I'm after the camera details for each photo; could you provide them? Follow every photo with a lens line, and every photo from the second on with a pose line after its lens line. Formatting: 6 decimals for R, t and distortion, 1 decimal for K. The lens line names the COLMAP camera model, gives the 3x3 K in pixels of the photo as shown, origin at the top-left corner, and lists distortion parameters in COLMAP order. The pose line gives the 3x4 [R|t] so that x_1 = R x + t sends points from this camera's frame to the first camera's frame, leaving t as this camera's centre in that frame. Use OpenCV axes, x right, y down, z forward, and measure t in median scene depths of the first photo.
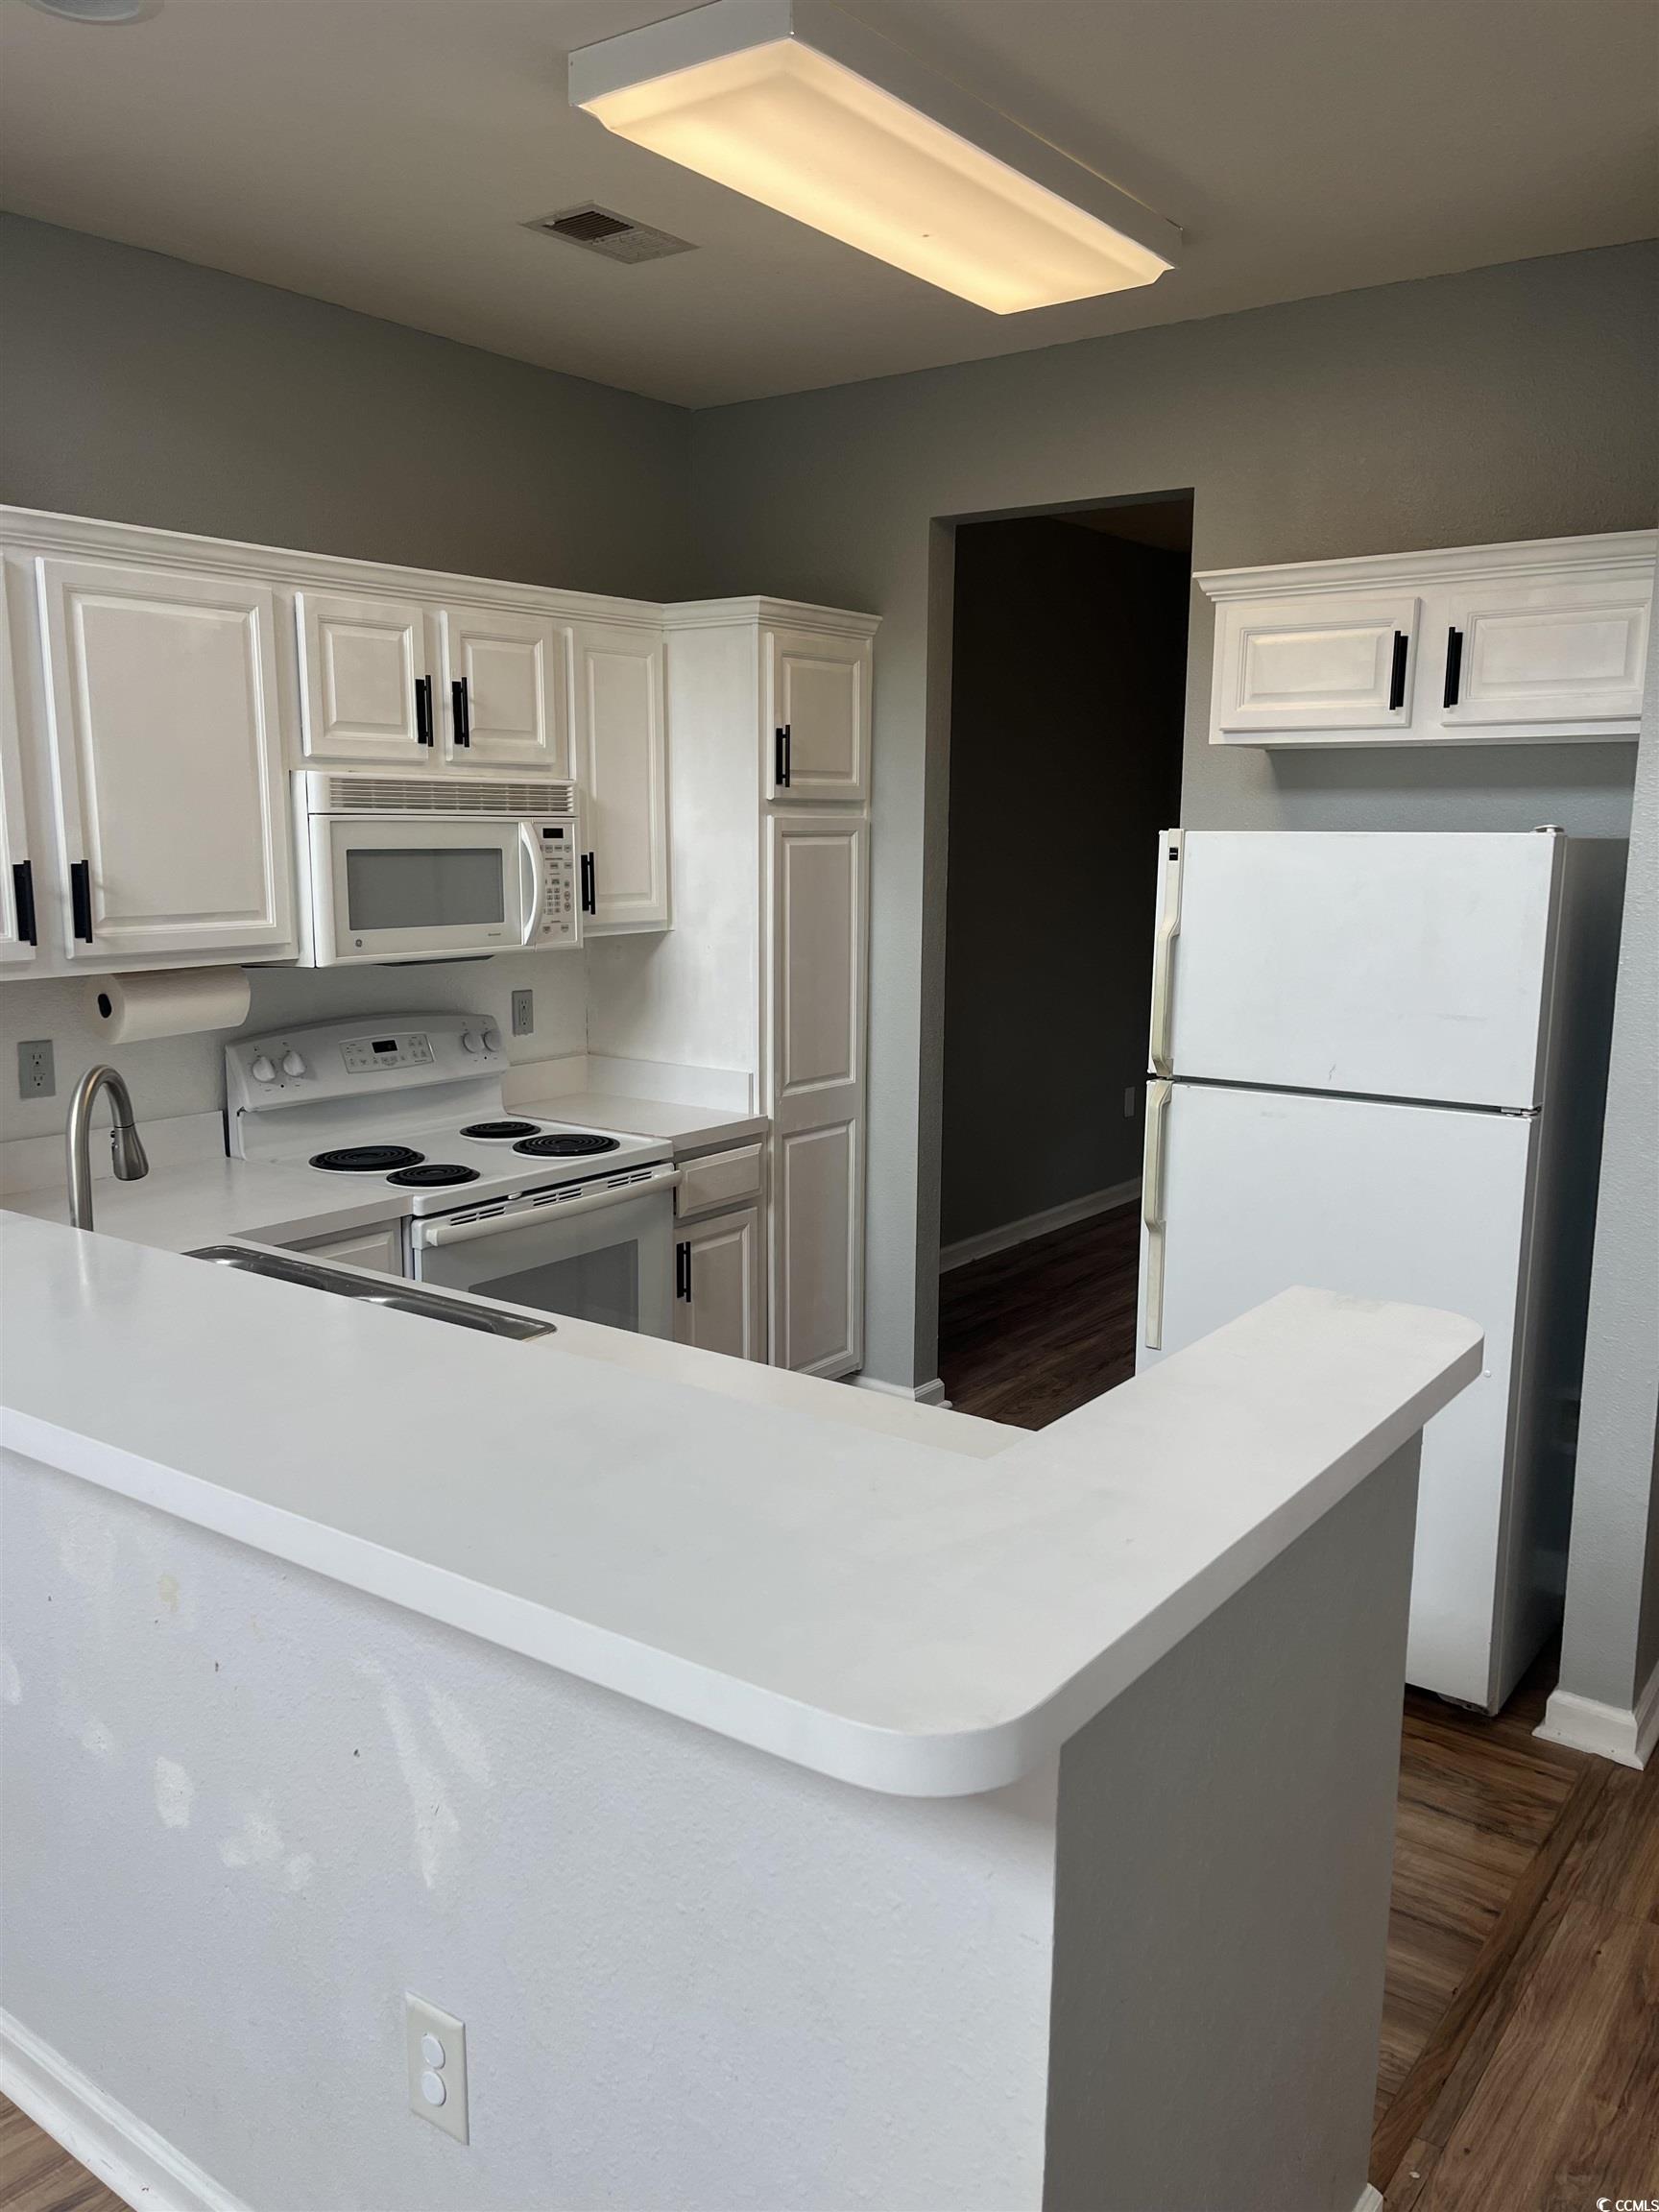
lens RADIAL K [[1698.6, 0, 825.8], [0, 1698.6, 1123.4], [0, 0, 1]] dist [0.073201, -0.098630]
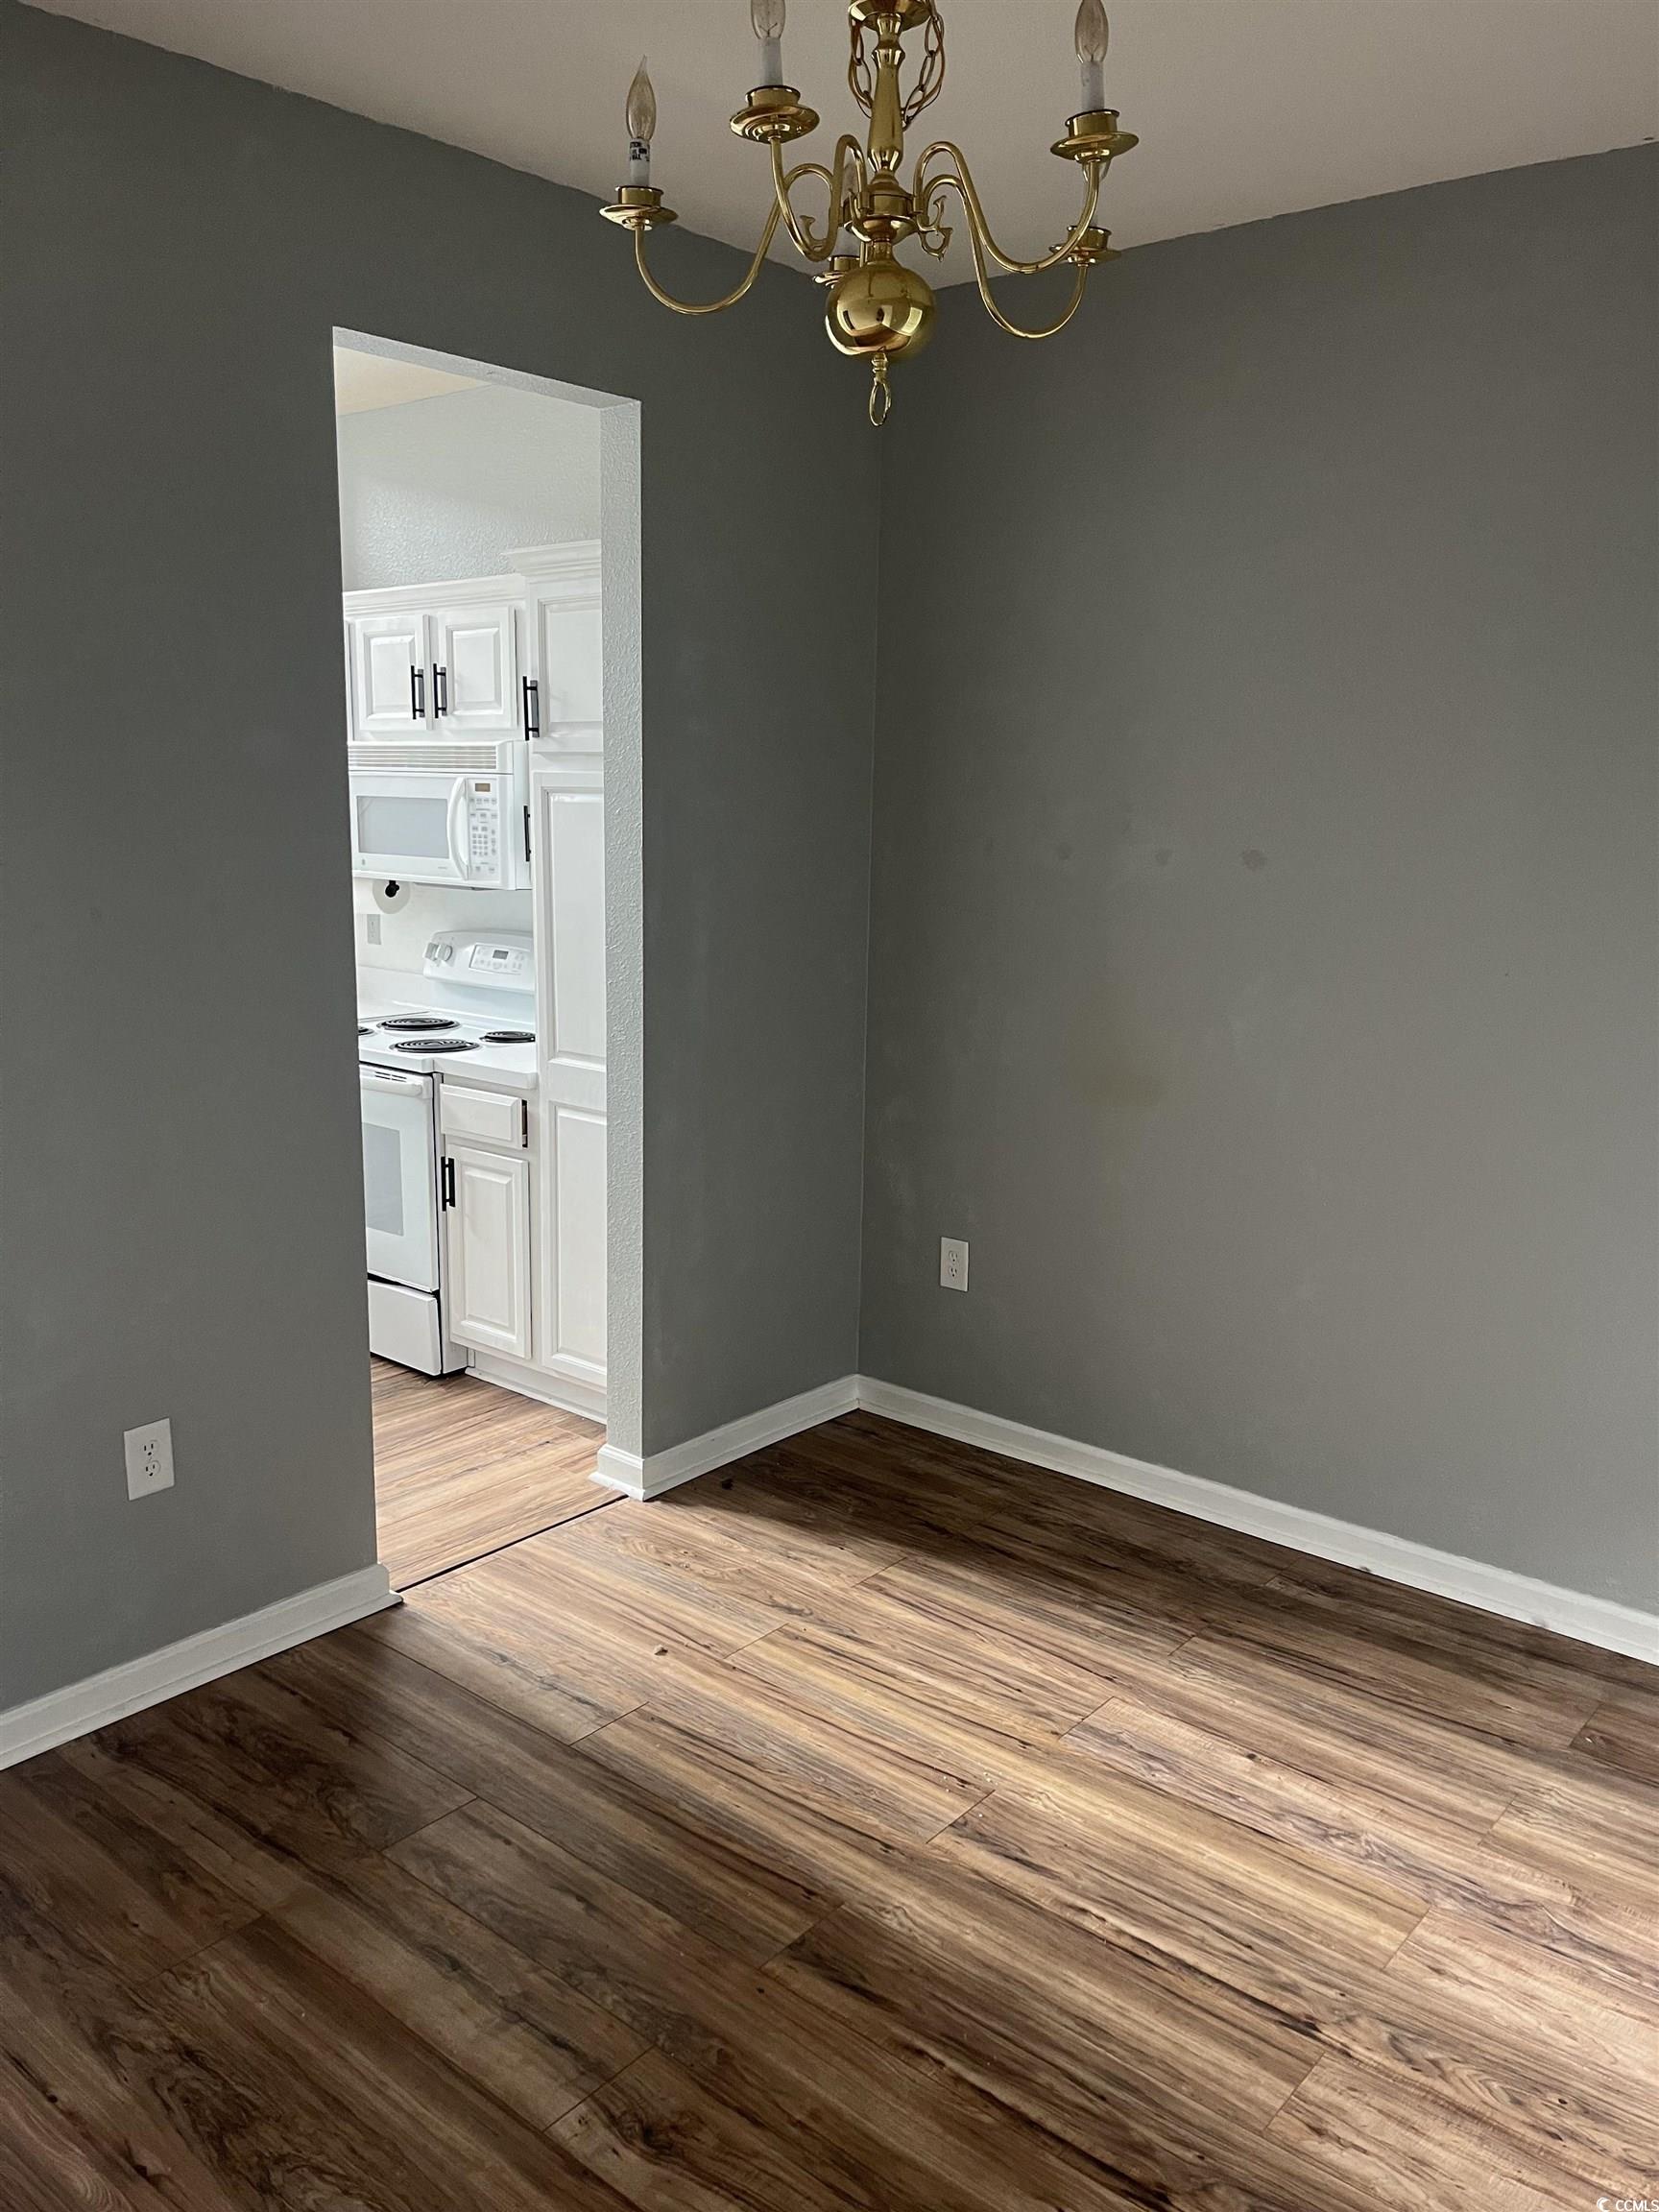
lens RADIAL K [[1698.6, 0, 825.8], [0, 1698.6, 1123.4], [0, 0, 1]] dist [0.073201, -0.098630]
pose [[-0.074283, 0.186436, -0.979655, 1.139053], [-0.191884, 0.961340, 0.197500, -0.252400], [0.978602, 0.202651, -0.035638, 1.478528]]
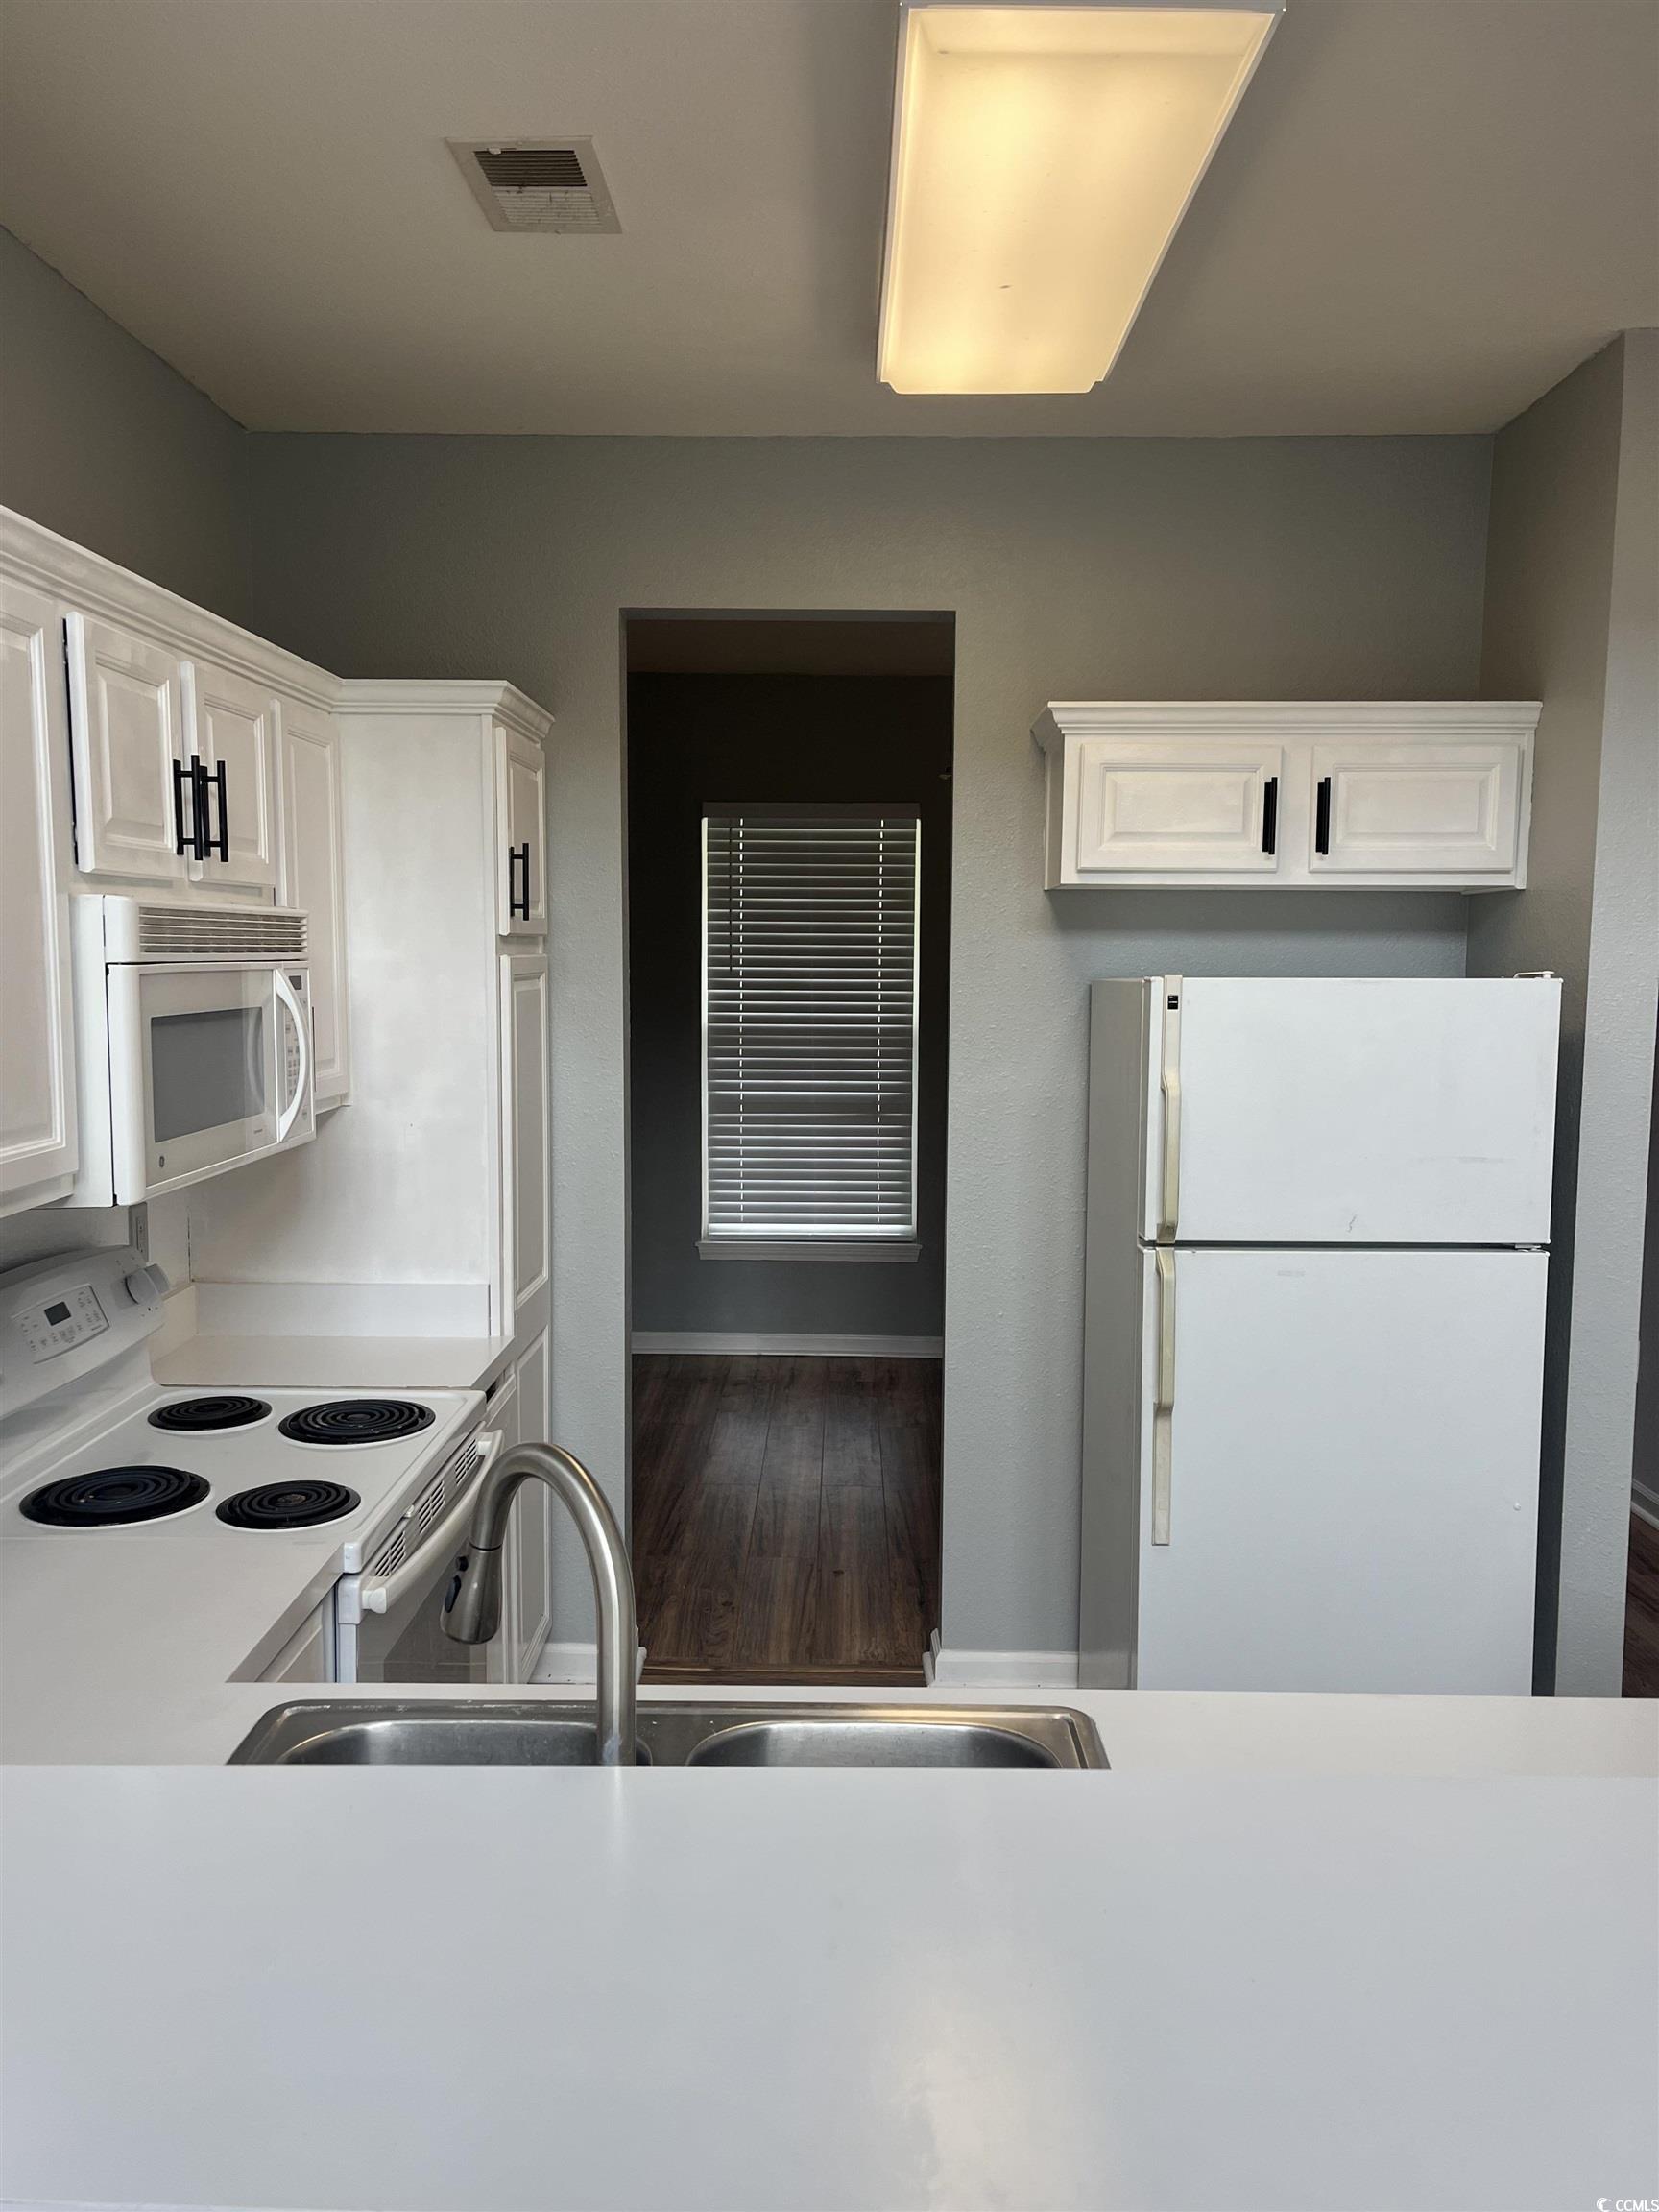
lens RADIAL K [[1698.6, 0, 825.8], [0, 1698.6, 1123.4], [0, 0, 1]] dist [0.073201, -0.098630]
pose [[0.810263, -0.061273, 0.582855, -0.442814], [0.100465, 0.994320, -0.035134, -0.072112], [-0.577391, 0.087024, 0.811816, 0.333997]]
